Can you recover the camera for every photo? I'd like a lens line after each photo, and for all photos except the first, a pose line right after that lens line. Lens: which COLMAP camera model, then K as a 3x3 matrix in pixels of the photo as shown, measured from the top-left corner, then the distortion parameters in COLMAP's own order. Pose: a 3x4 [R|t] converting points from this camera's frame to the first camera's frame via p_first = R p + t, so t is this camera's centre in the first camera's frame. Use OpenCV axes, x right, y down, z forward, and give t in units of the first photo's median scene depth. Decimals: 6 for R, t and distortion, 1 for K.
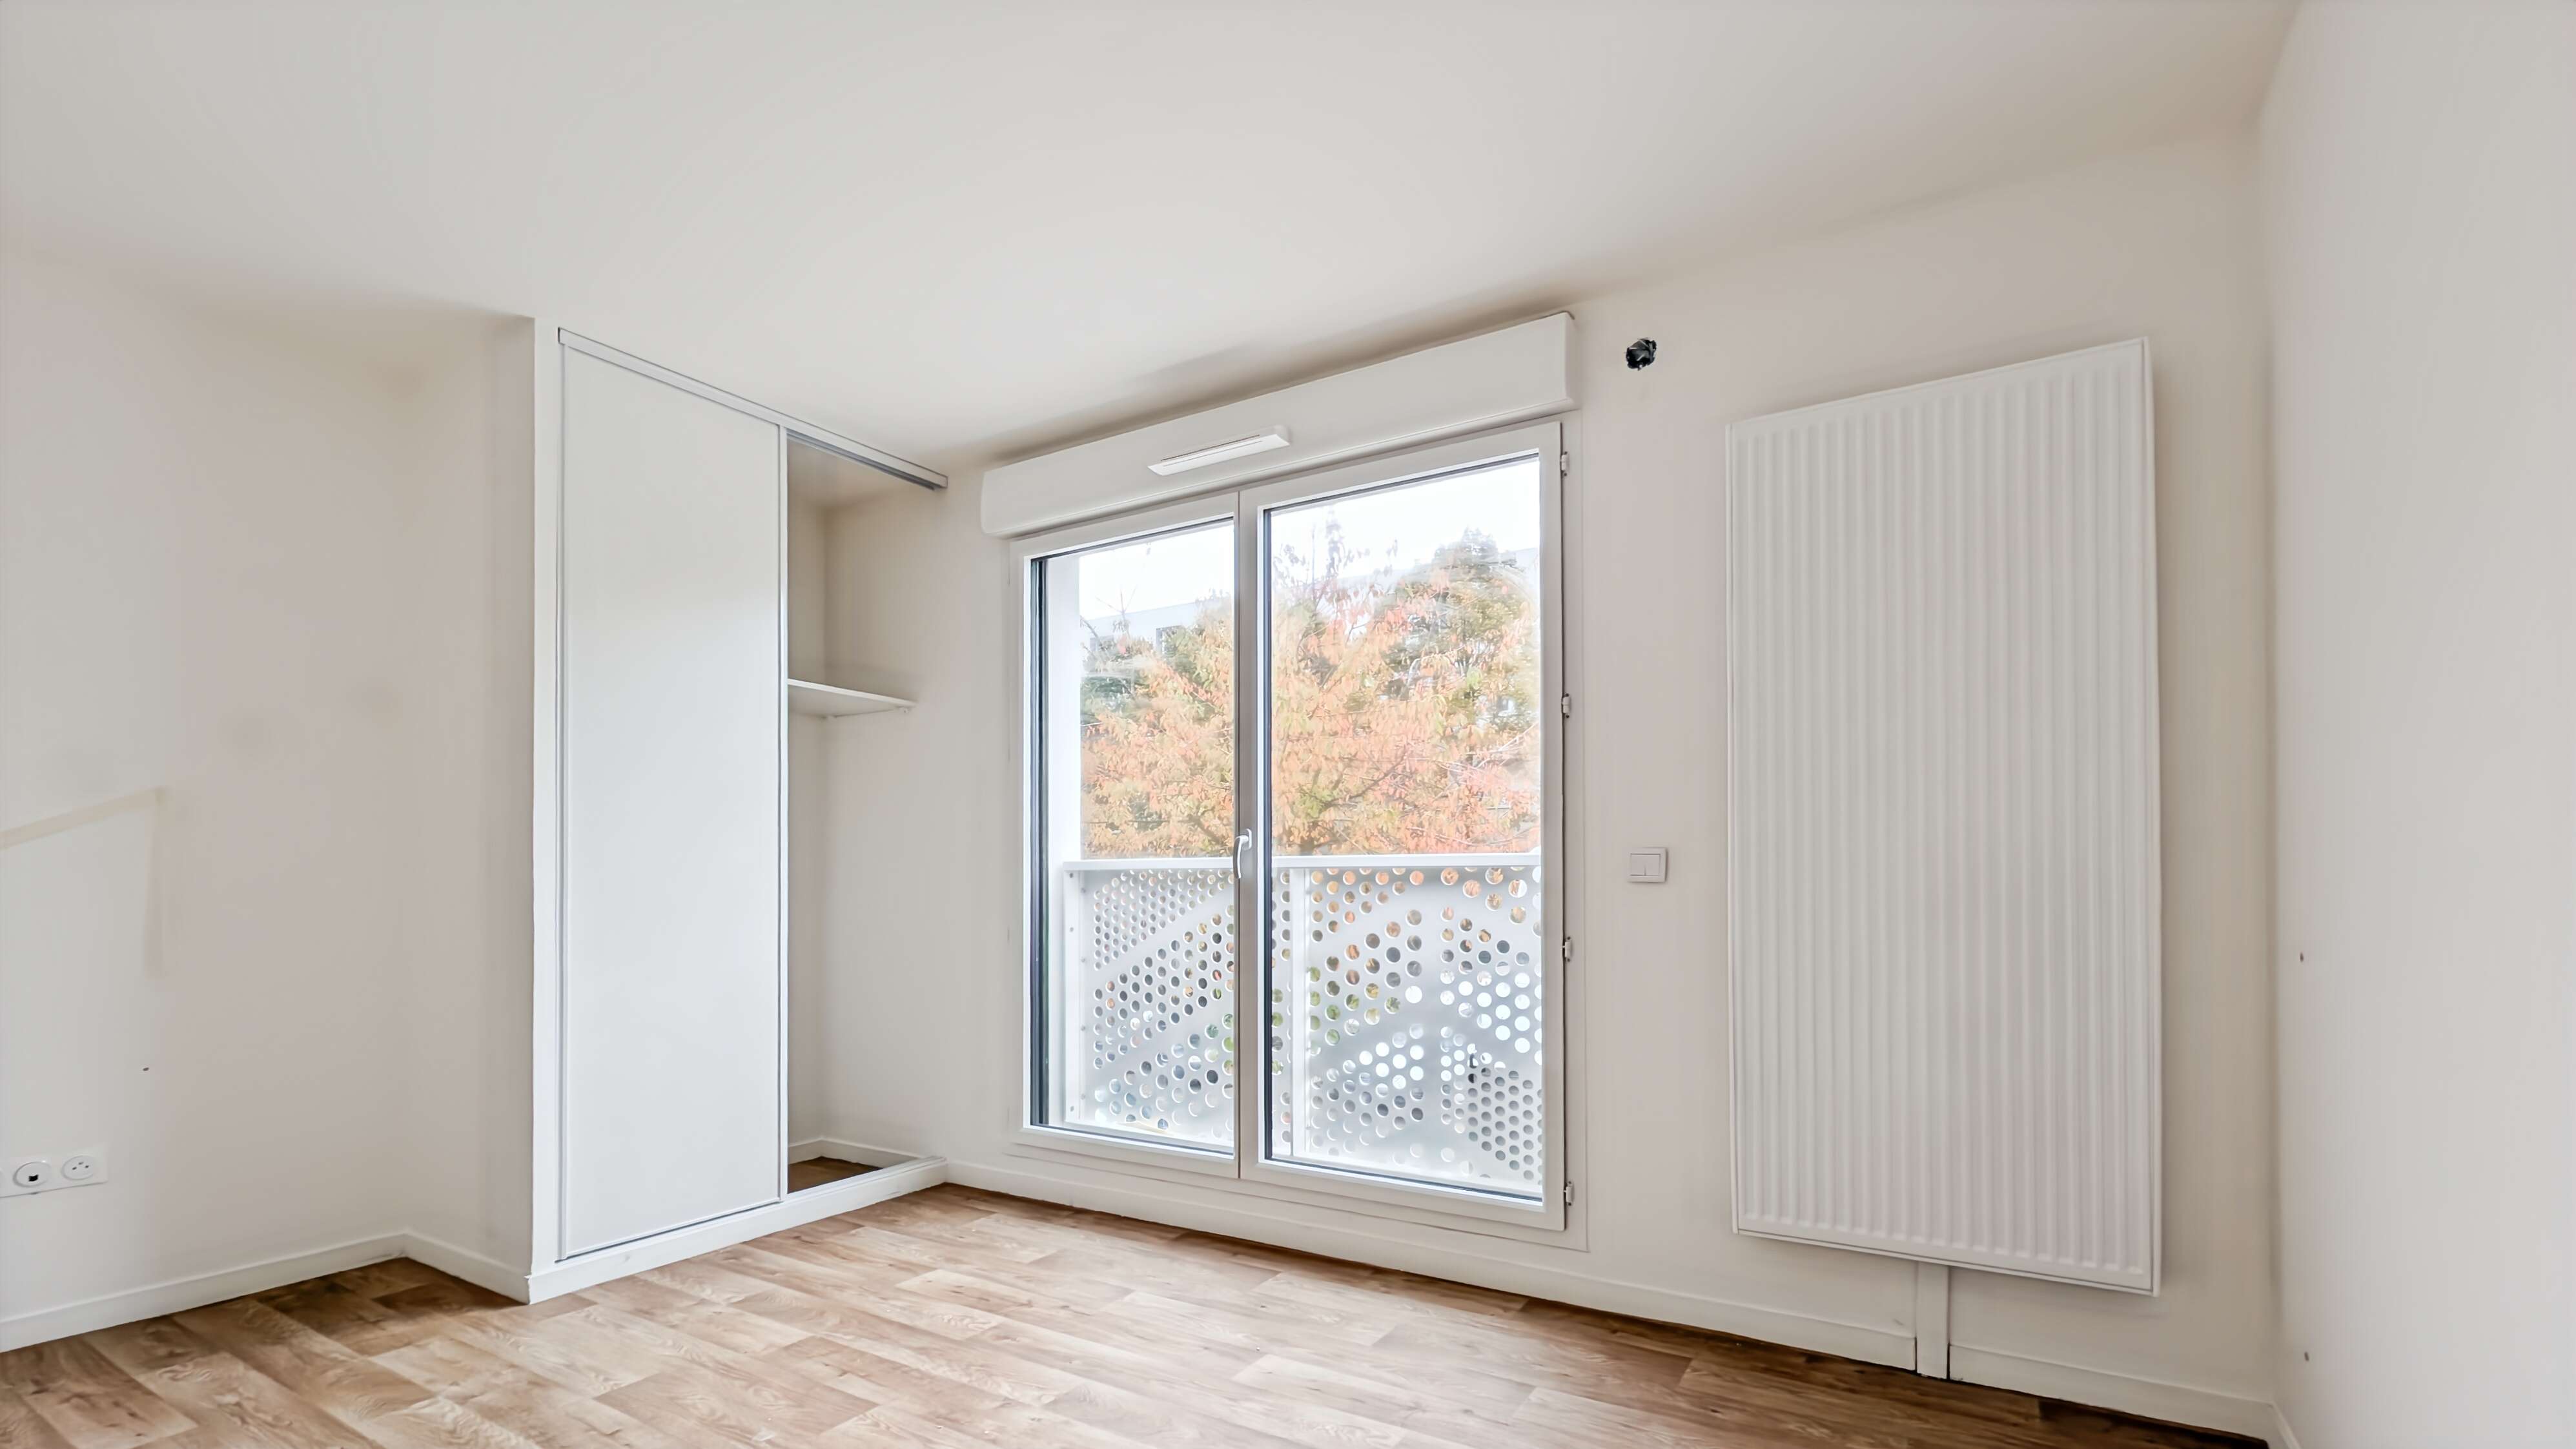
lens RADIAL K [[1070.9, 0, 1295.2], [0, 1070.9, 731.5], [0, 0, 1]] dist [0.001118, 0.000186]
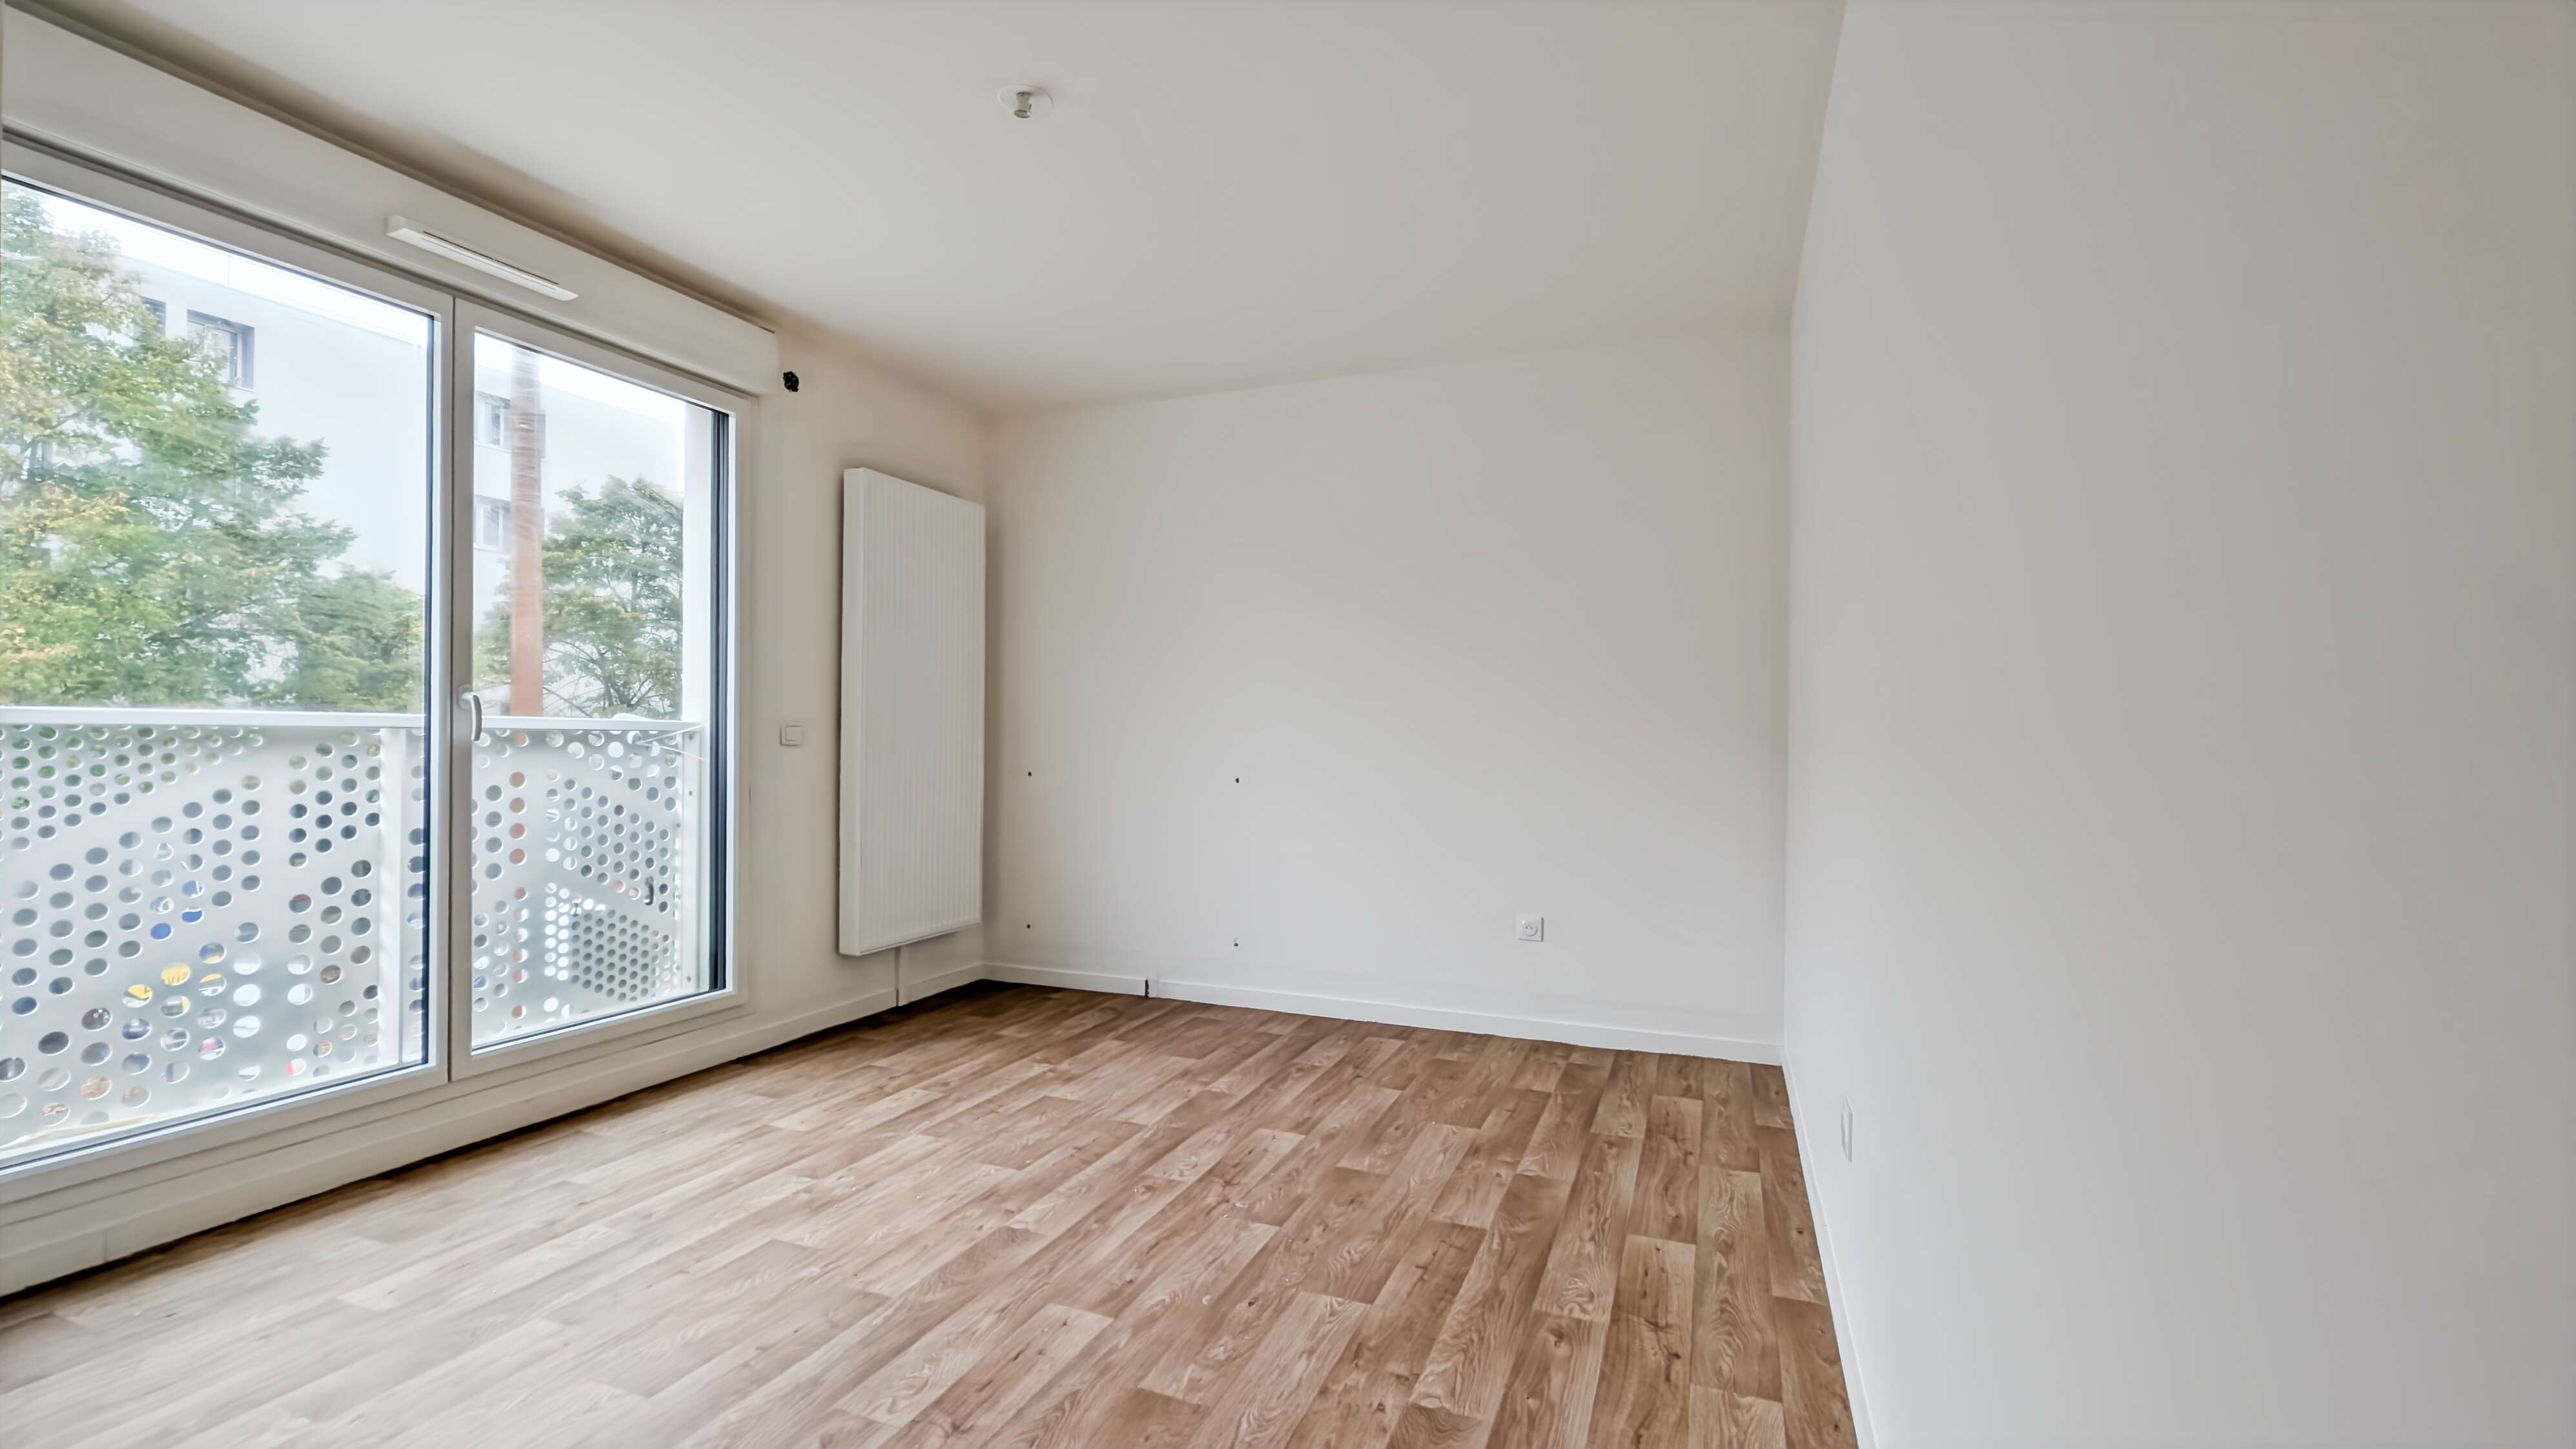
lens RADIAL K [[1070.9, 0, 1295.2], [0, 1070.9, 731.5], [0, 0, 1]] dist [0.001118, 0.000186]
pose [[-0.150643, 0.002640, 0.988585, -0.998686], [-0.151740, 0.988085, -0.025761, 0.051749], [-0.976873, -0.153888, -0.148448, 0.490042]]
